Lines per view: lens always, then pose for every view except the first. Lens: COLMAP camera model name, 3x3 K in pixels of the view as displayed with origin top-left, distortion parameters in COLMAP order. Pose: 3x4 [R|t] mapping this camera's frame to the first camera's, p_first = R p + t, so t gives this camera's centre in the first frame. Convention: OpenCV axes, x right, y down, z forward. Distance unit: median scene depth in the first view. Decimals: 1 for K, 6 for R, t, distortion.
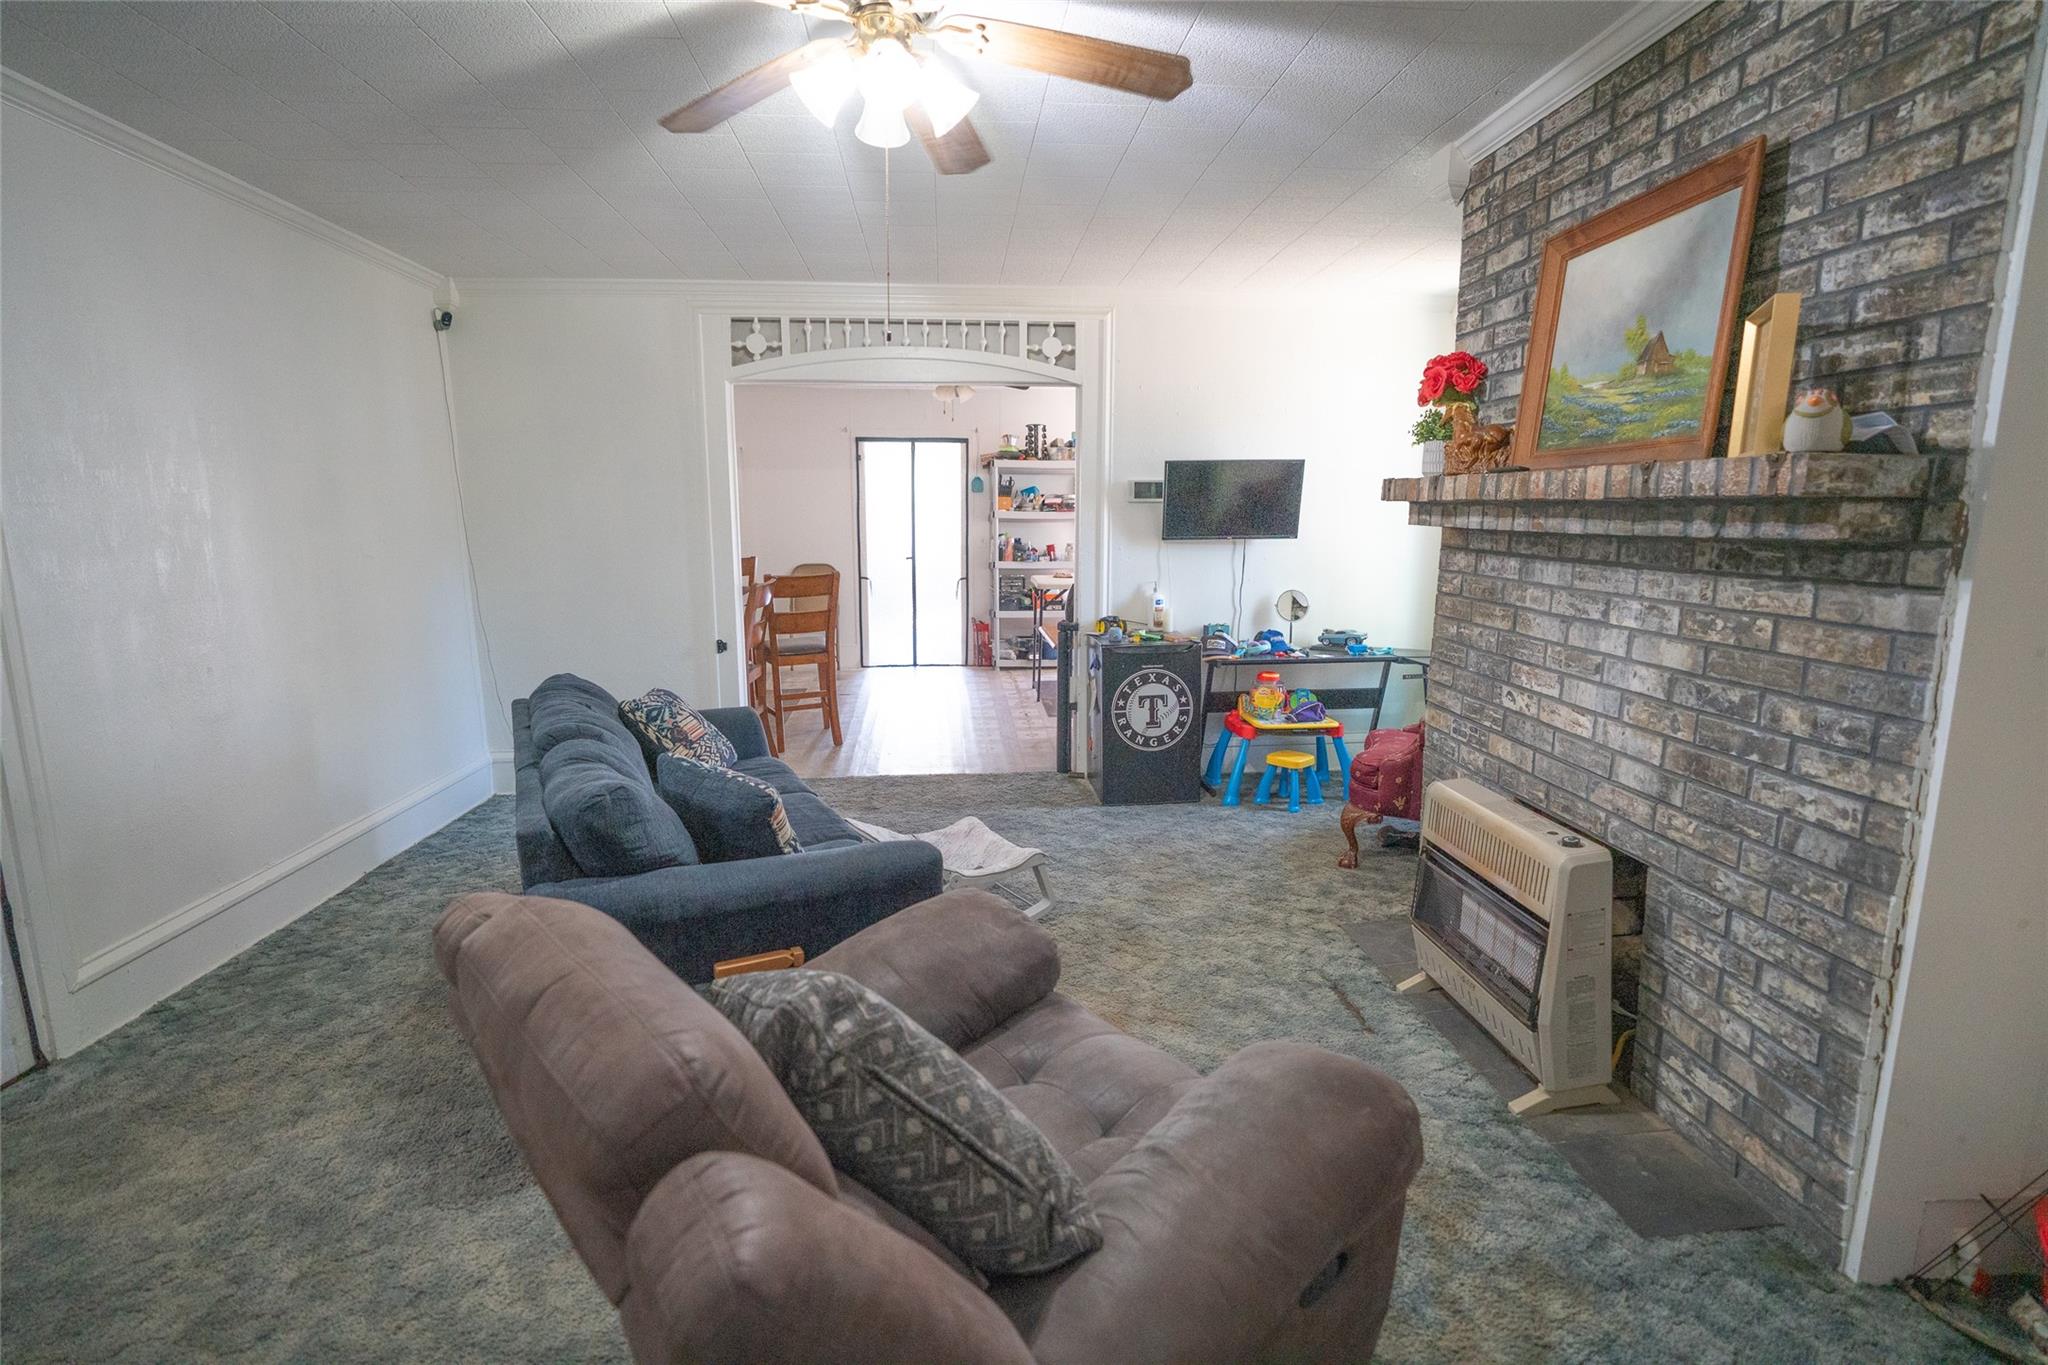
lens RADIAL K [[957.9, 0, 1028.5], [0, 957.9, 679.9], [0, 0, 1]] dist [0.001073, 0.000308]
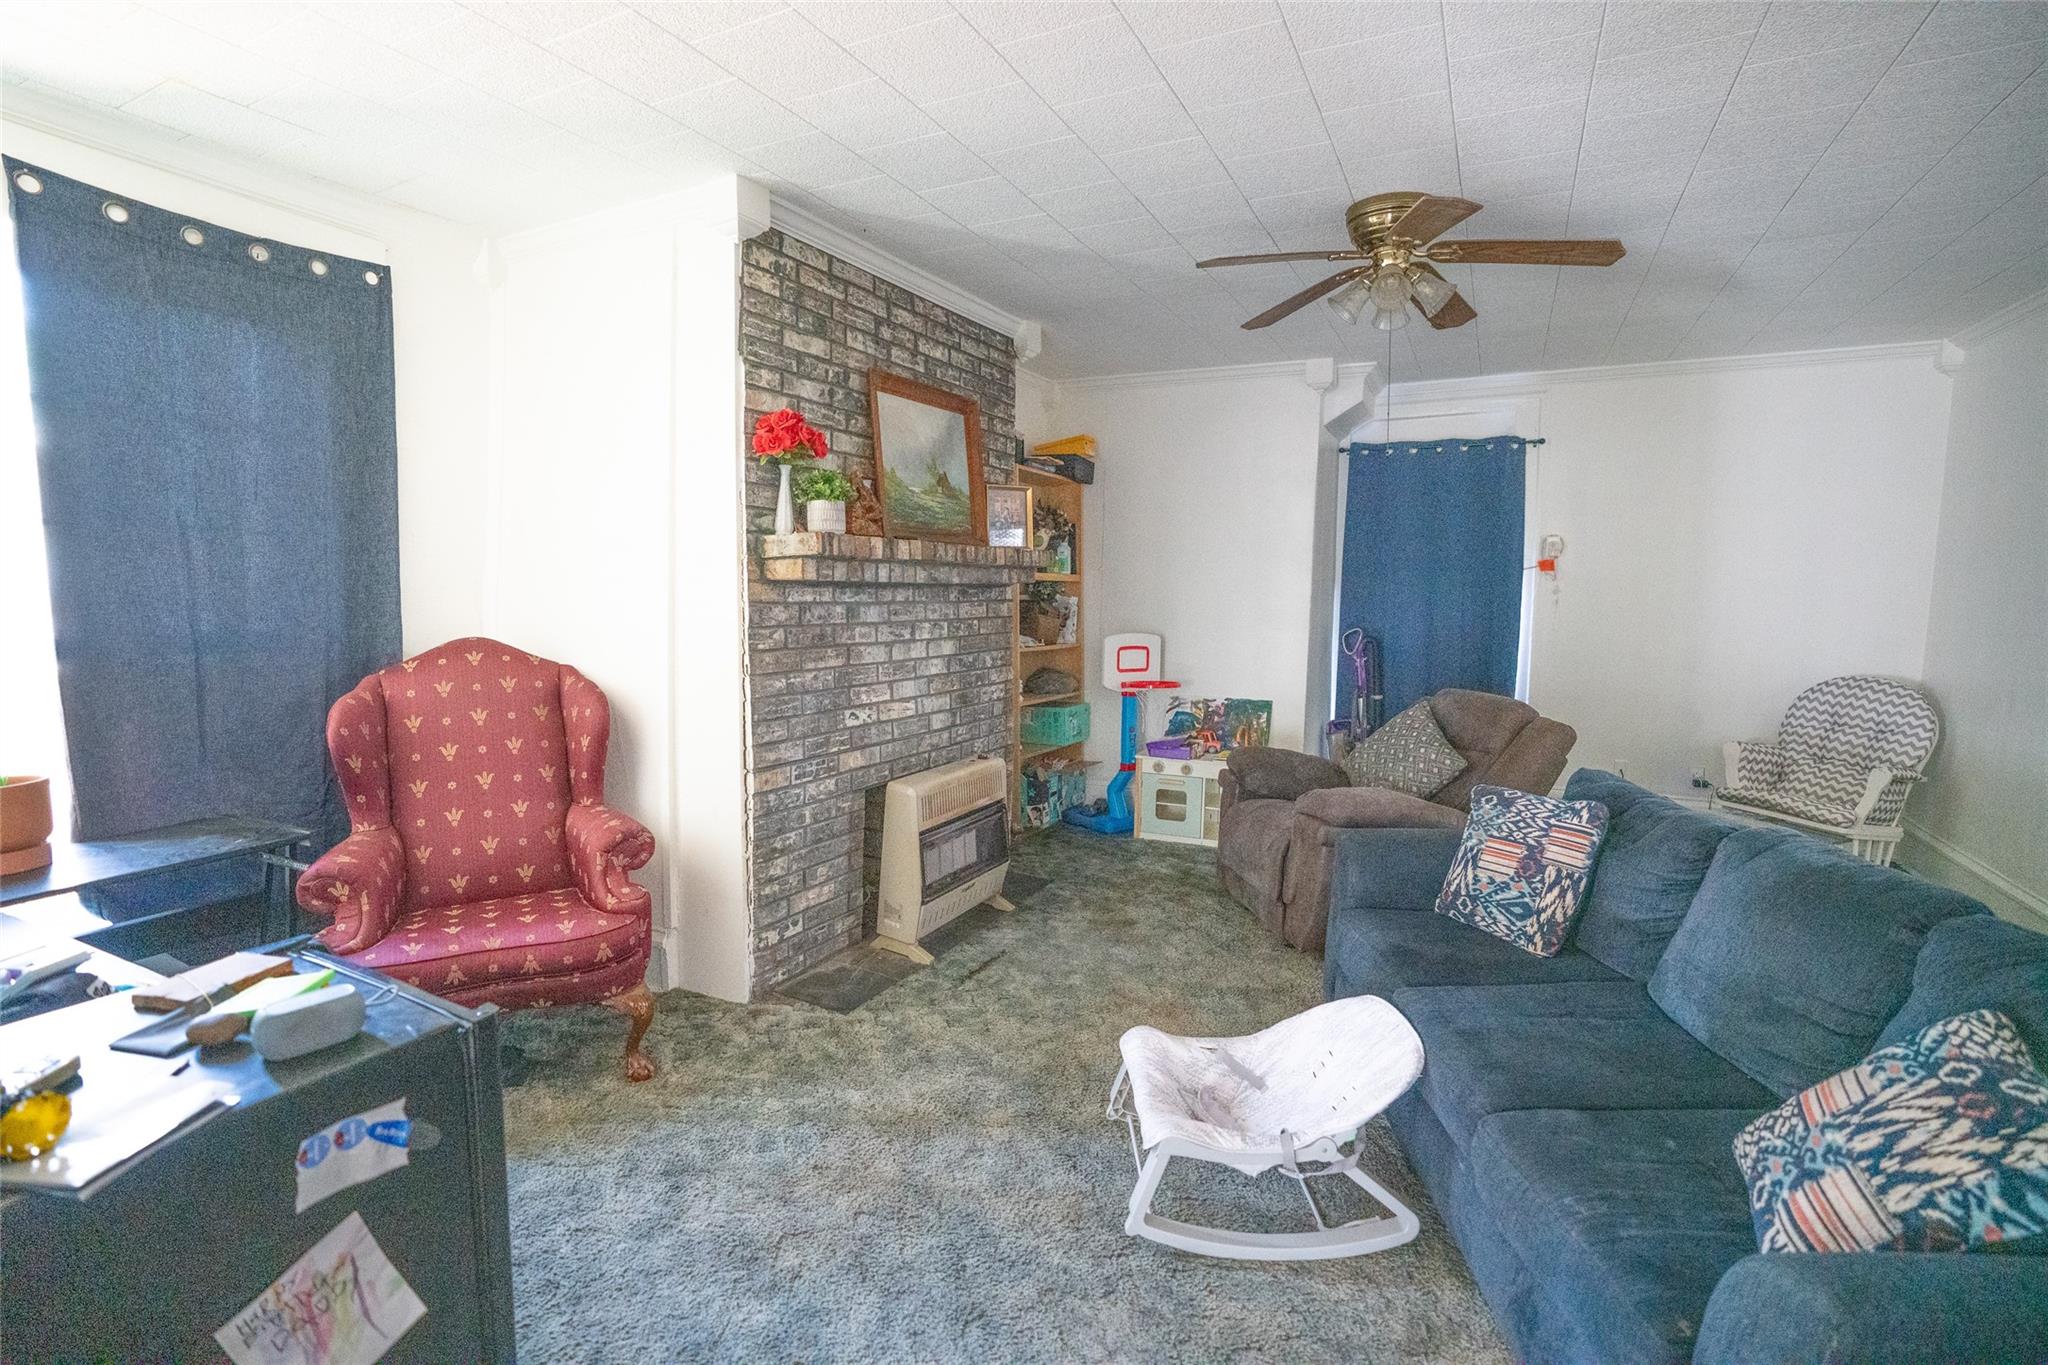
lens RADIAL K [[931.4, 0, 1031.8], [0, 931.4, 685.5], [0, 0, 1]] dist [-0.039717, 0.010753]
pose [[-0.845423, -0.061372, 0.530560, -0.373452], [0.087291, 0.964142, 0.250620, -0.344837], [-0.526916, 0.258193, -0.809750, 2.101613]]
